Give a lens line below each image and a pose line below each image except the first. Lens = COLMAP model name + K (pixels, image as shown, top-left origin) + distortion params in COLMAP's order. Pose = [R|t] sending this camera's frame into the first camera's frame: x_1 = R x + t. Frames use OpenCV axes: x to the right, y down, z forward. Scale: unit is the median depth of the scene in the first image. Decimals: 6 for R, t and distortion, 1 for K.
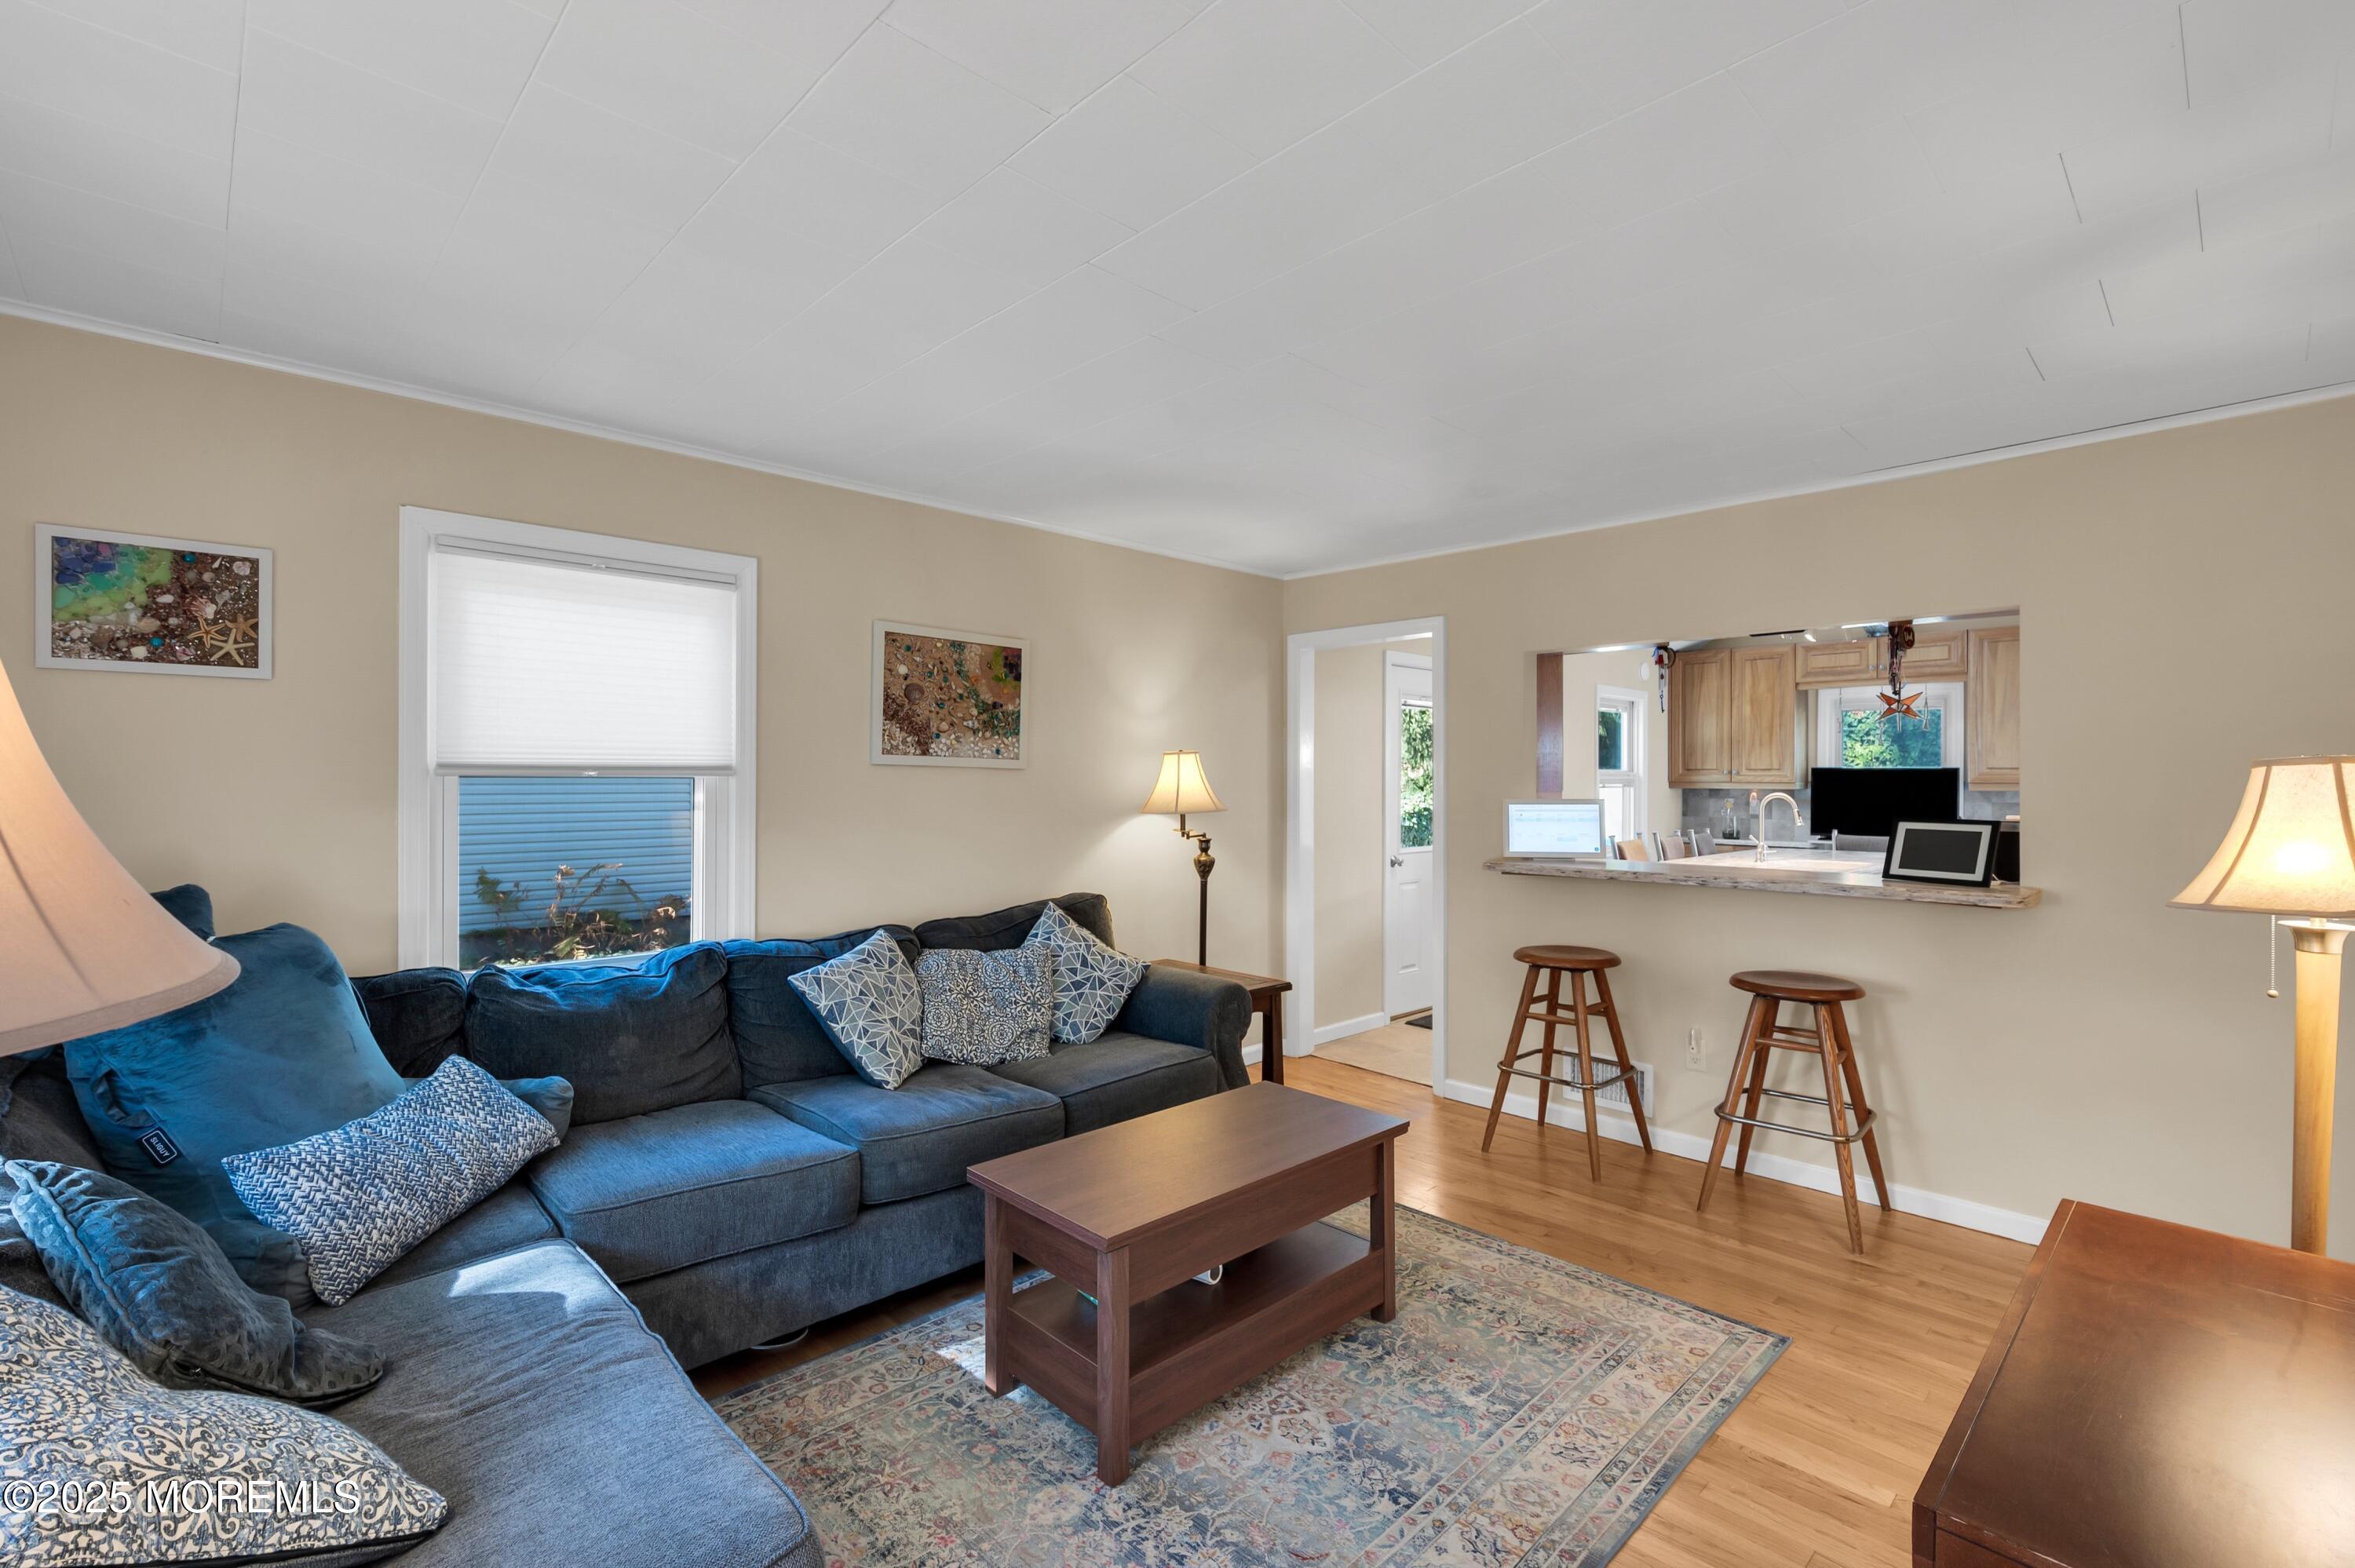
lens RADIAL K [[1058.9, 0, 1177.5], [0, 1058.9, 784.0], [0, 0, 1]] dist [-0.000473, -0.000128]
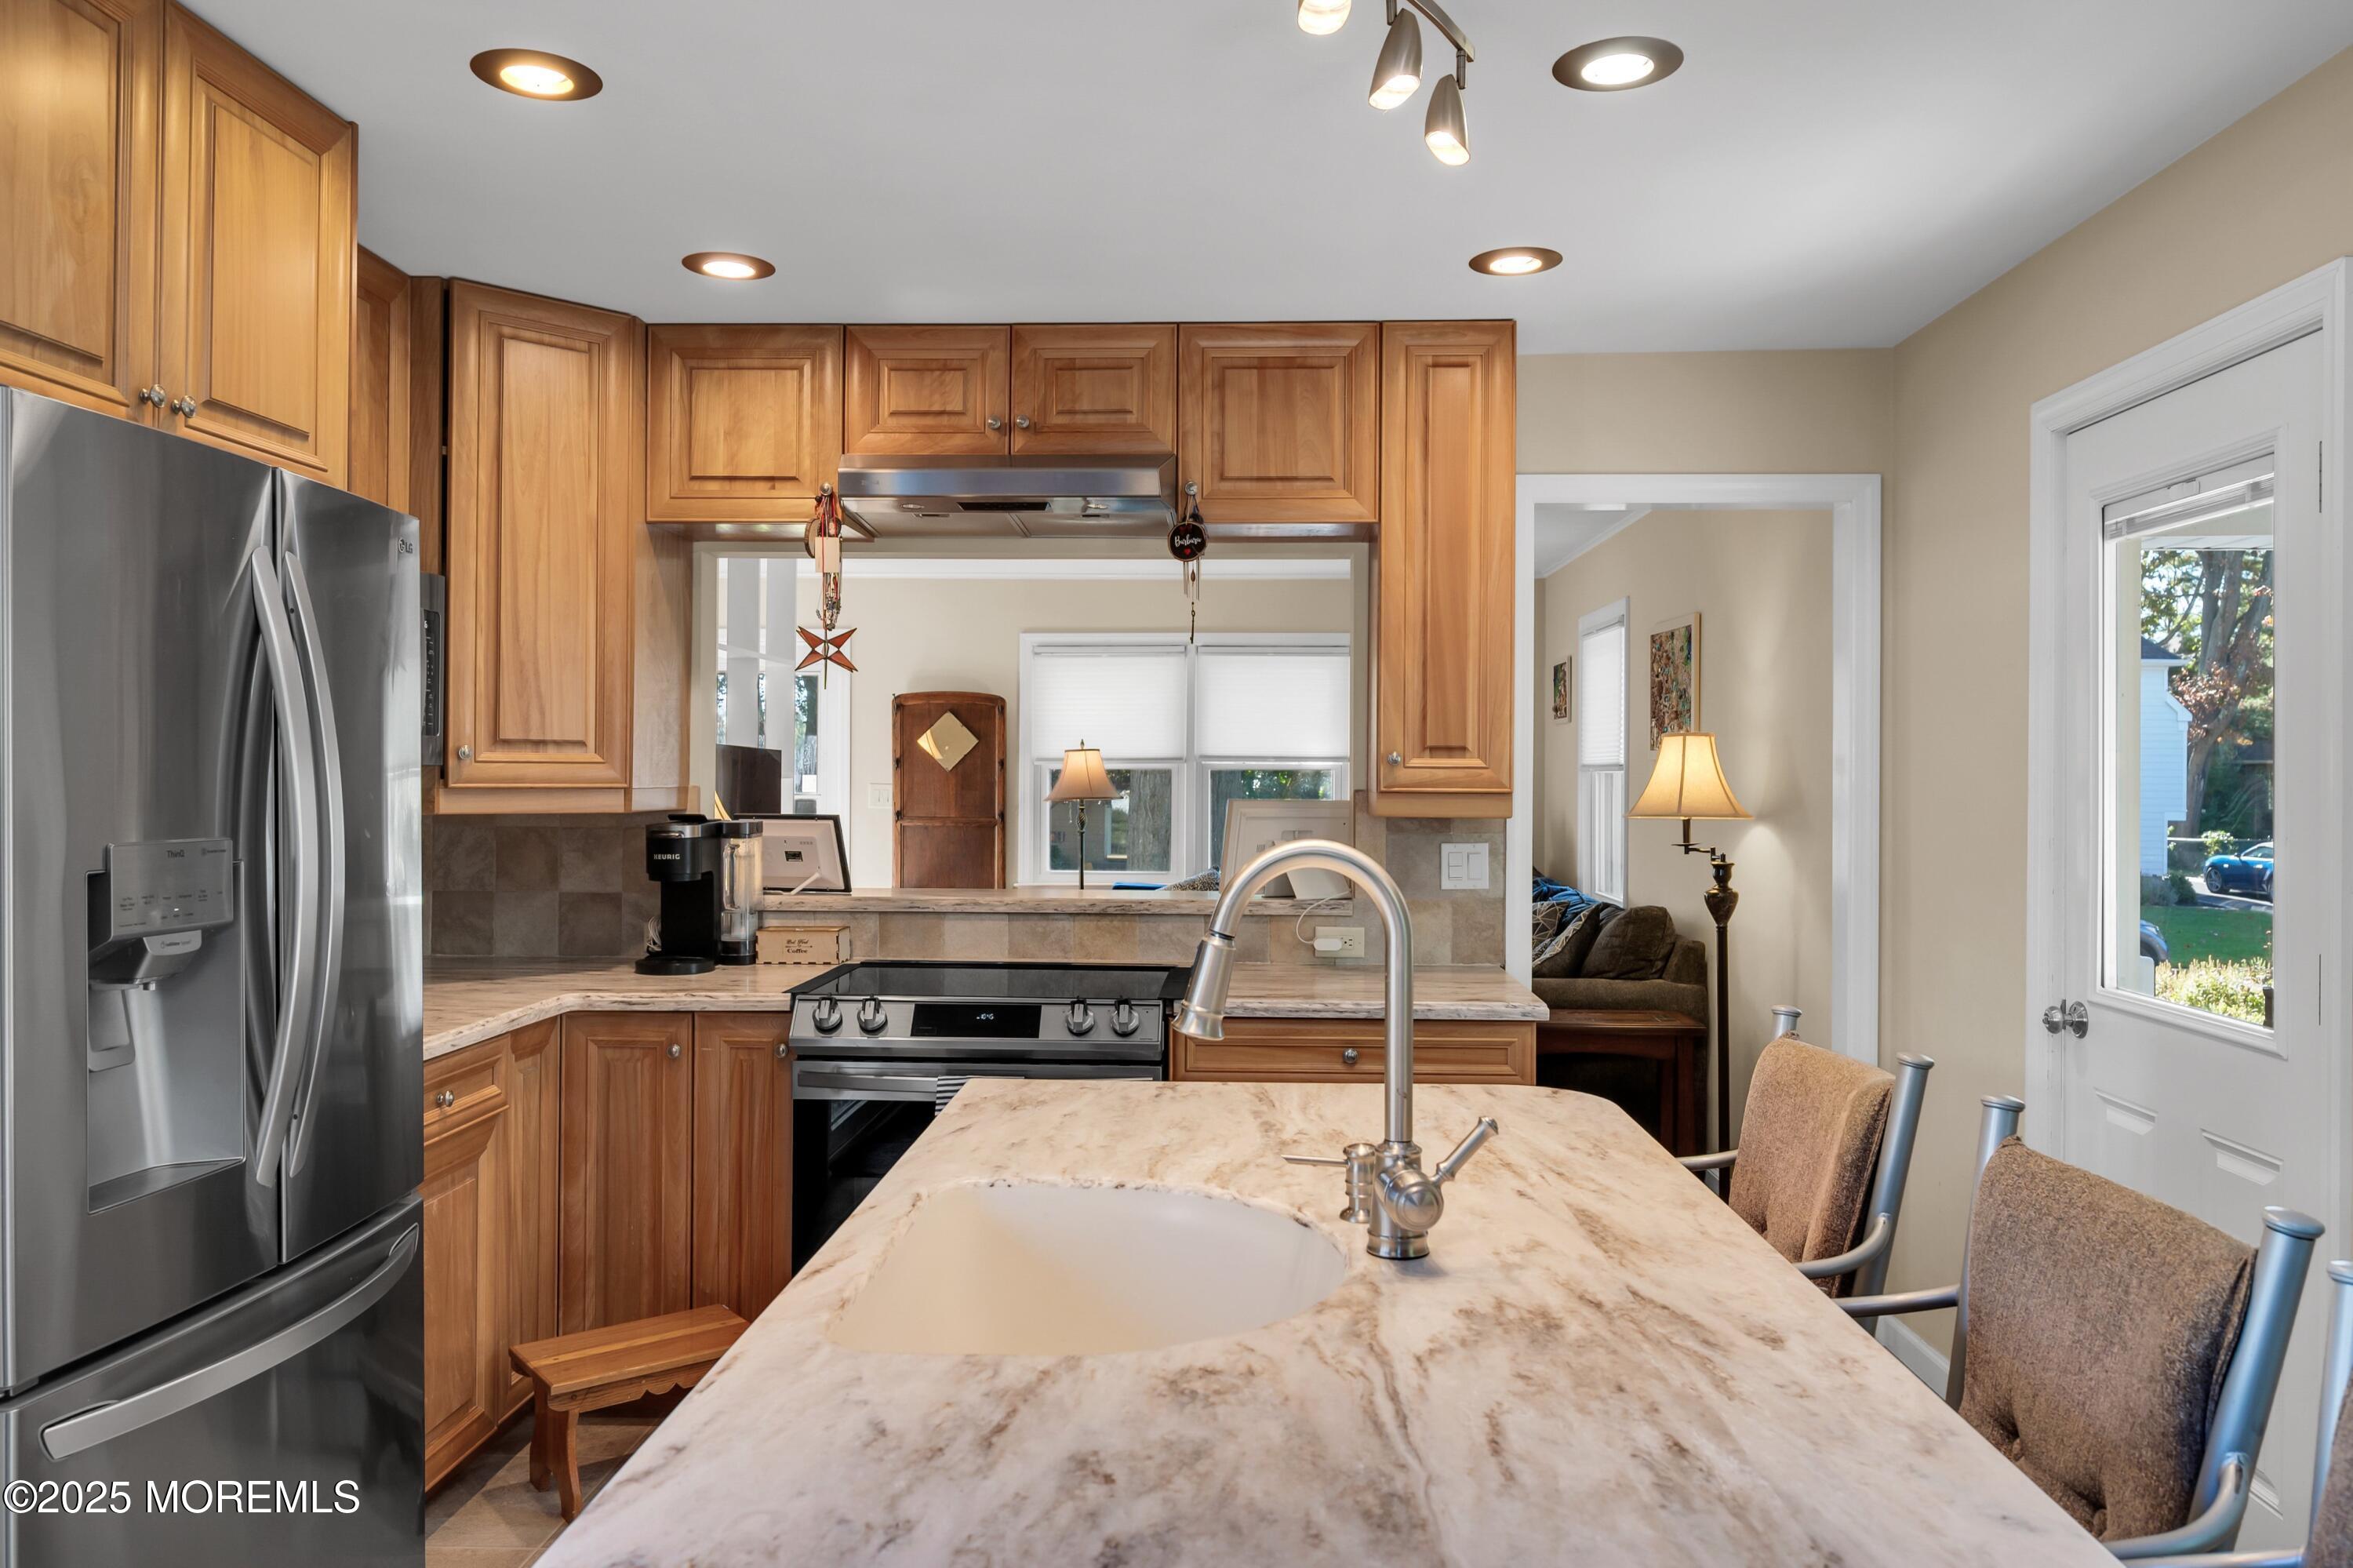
lens RADIAL K [[1664.9, 0, 1176.5], [0, 1664.9, 784.0], [0, 0, 1]] dist [-0.003993, 0.000461]
pose [[-0.727401, -0.002160, -0.686209, 1.195094], [-0.012117, 0.999880, 0.009697, -0.004556], [0.686106, 0.015368, -0.727340, 1.844682]]
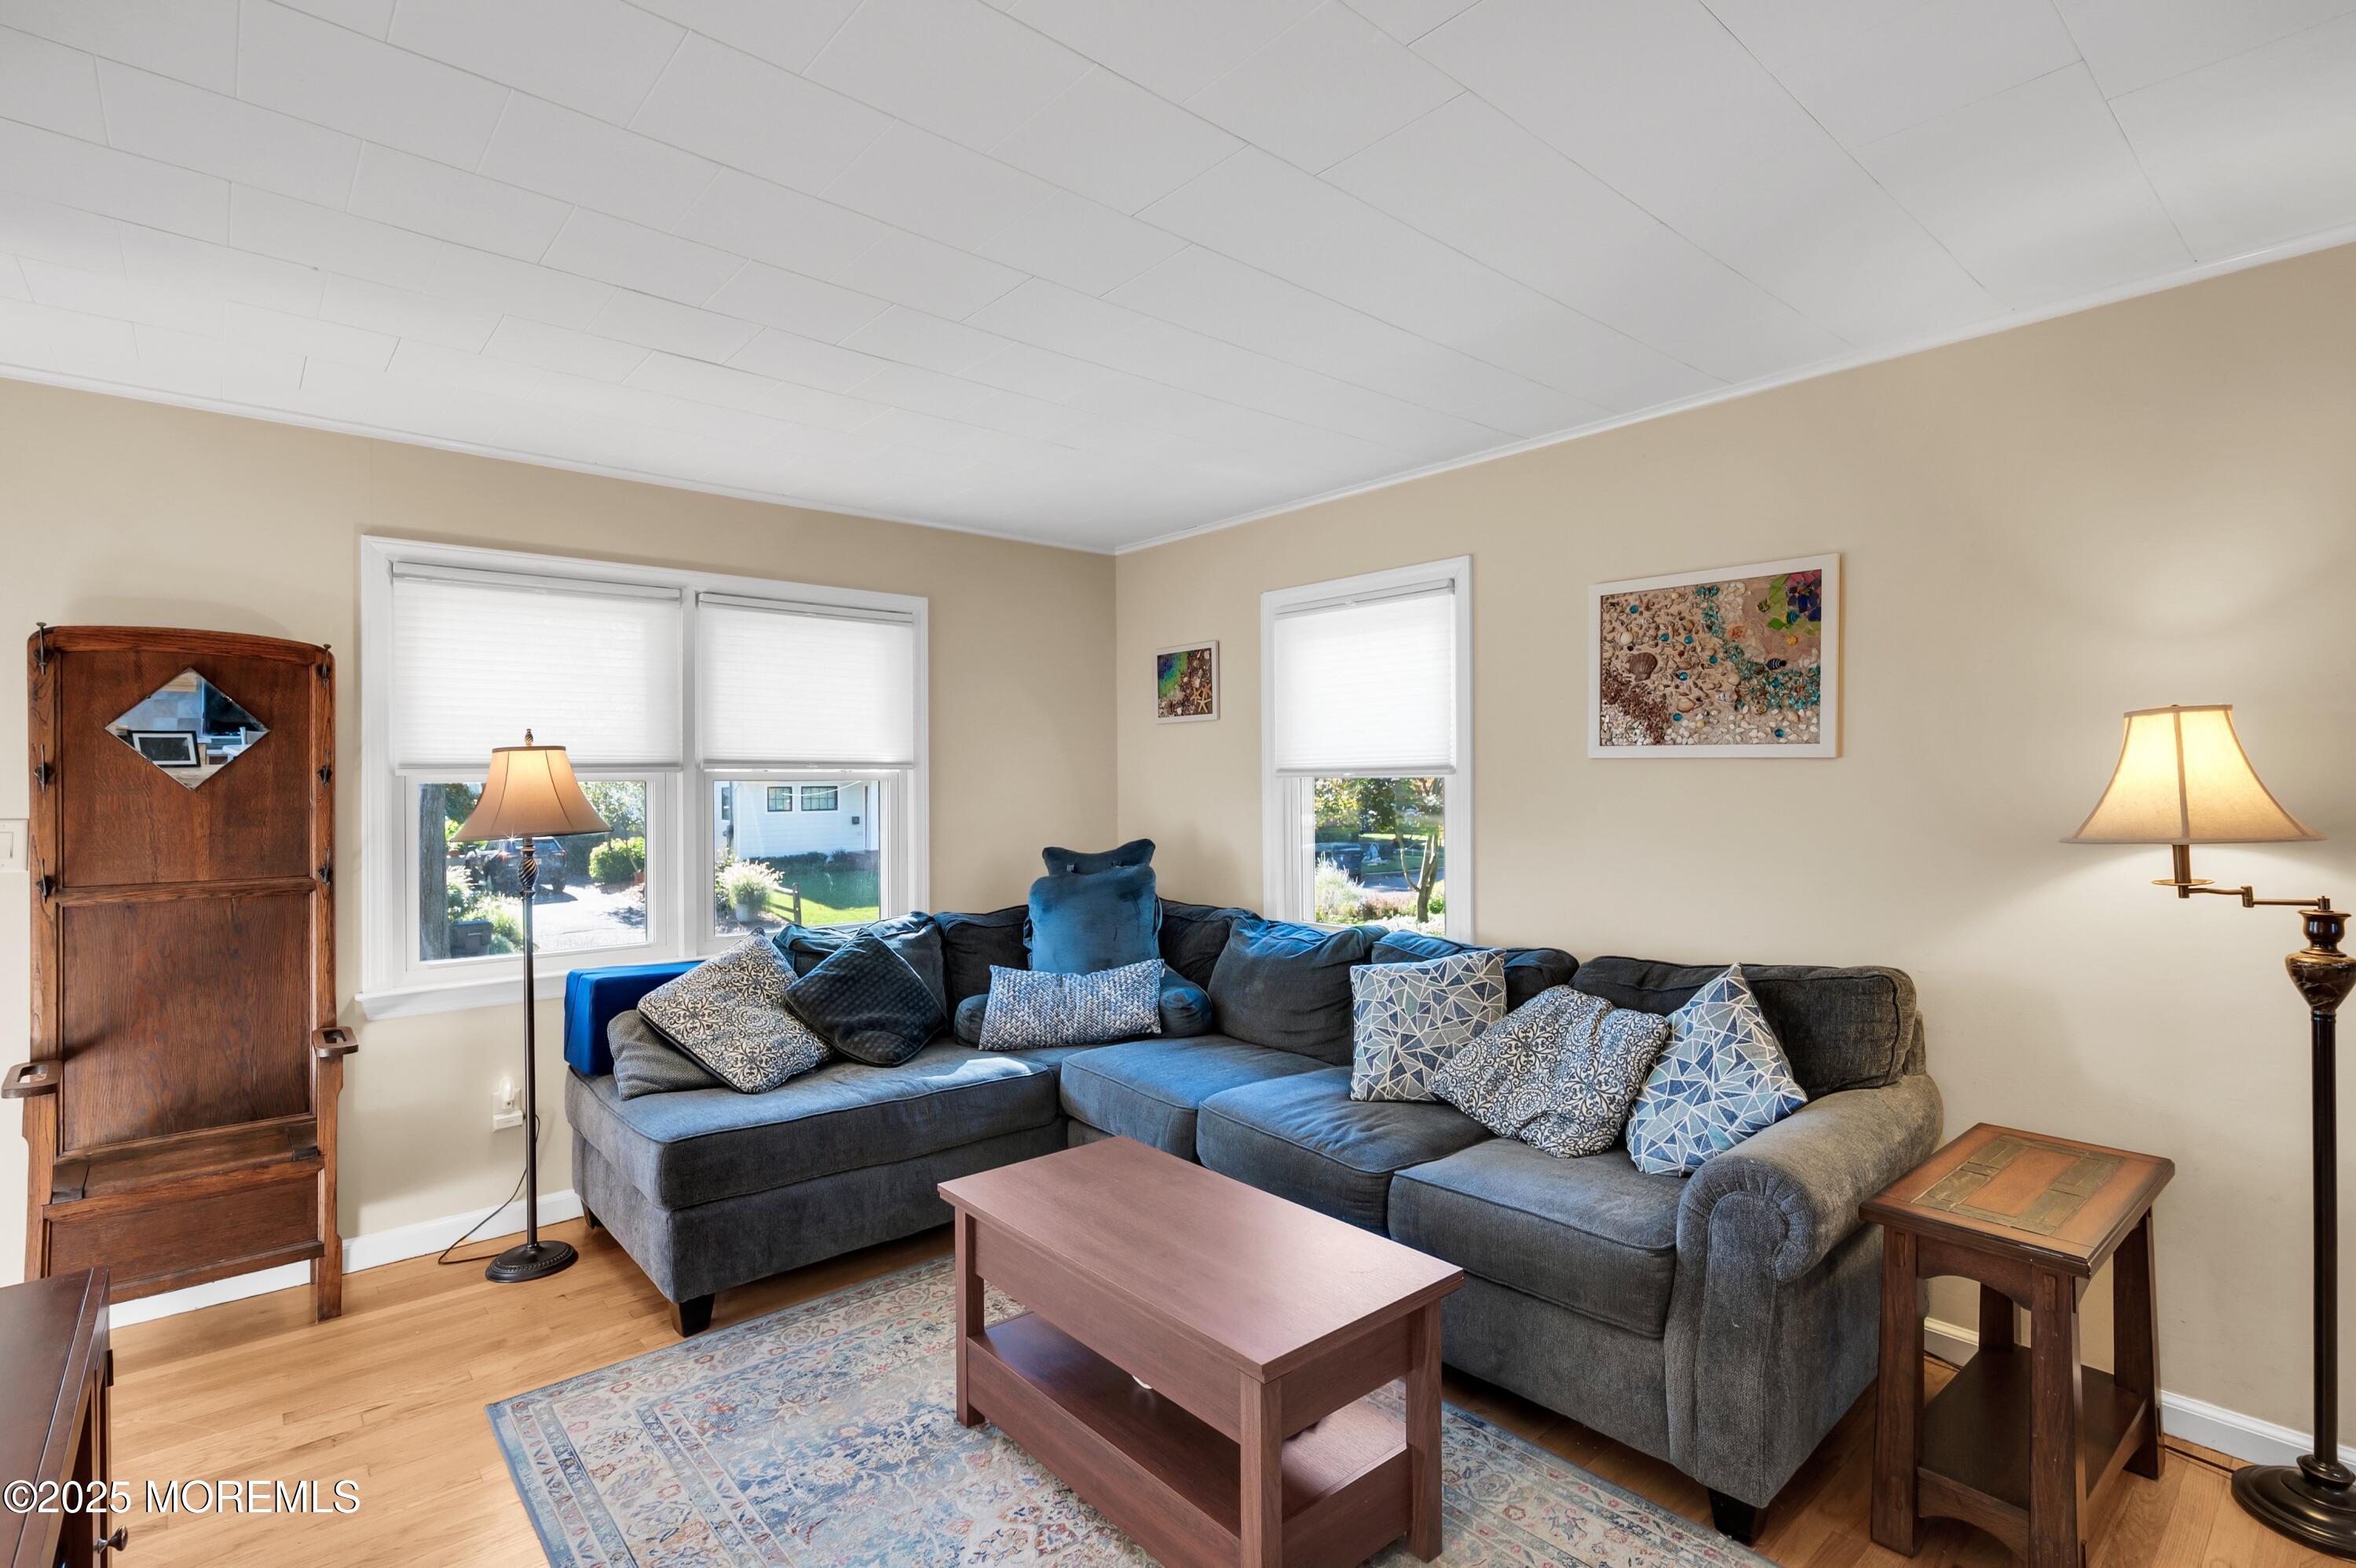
lens RADIAL K [[1119.5, 0, 1178.0], [0, 1119.5, 784.0], [0, 0, 1]] dist [0.003746, 0.000641]
pose [[-0.058931, -0.000878, -0.998262, 0.589523], [0.001447, 0.999998, -0.000965, 0.001744], [0.998261, -0.001501, -0.058930, 0.700935]]
